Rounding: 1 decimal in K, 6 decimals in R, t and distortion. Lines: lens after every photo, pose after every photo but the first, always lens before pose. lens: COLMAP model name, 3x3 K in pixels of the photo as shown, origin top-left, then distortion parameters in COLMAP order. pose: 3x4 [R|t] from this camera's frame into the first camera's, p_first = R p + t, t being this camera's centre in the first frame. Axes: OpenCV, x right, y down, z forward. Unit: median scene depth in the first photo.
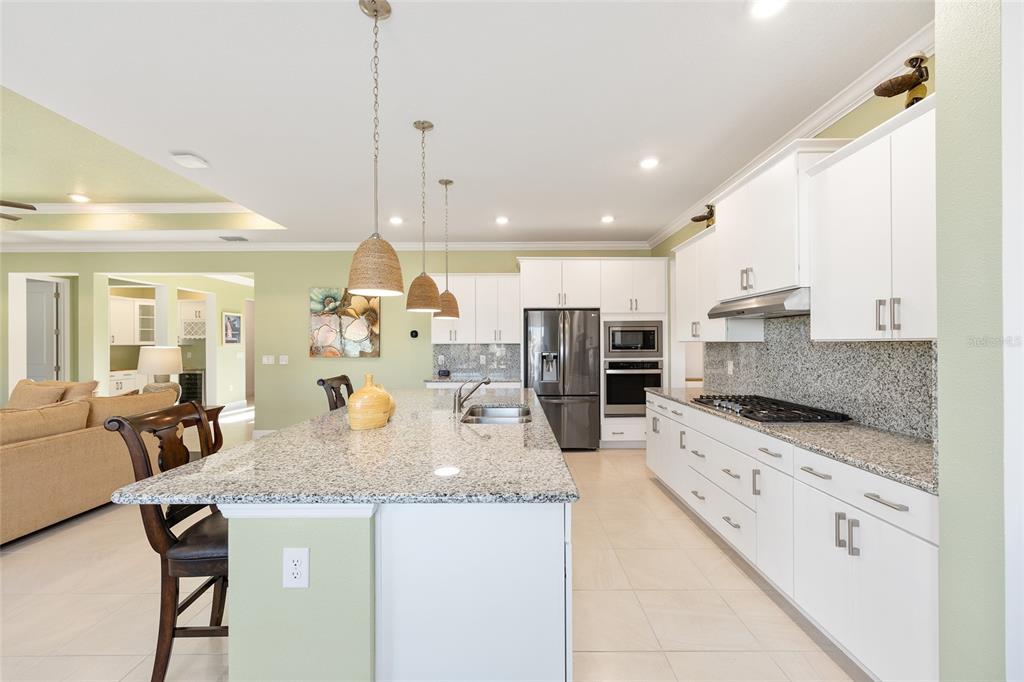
lens RADIAL K [[413.2, 0, 512.0], [0, 413.2, 341.0], [0, 0, 1]] dist [-0.000059, 0.000018]
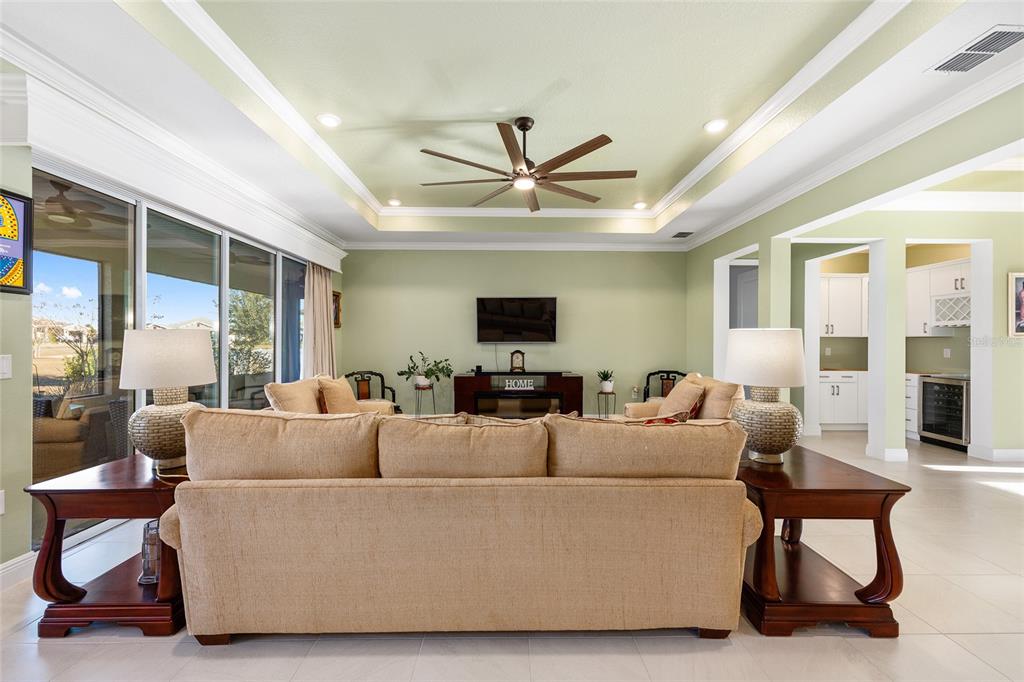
lens RADIAL K [[413.2, 0, 512.0], [0, 413.2, 341.0], [0, 0, 1]] dist [-0.000059, 0.000018]
pose [[0.013530, -0.003106, -0.999904, -0.187321], [0.007170, 0.999970, -0.003009, 0.014255], [0.999883, -0.007129, 0.013552, 0.368882]]
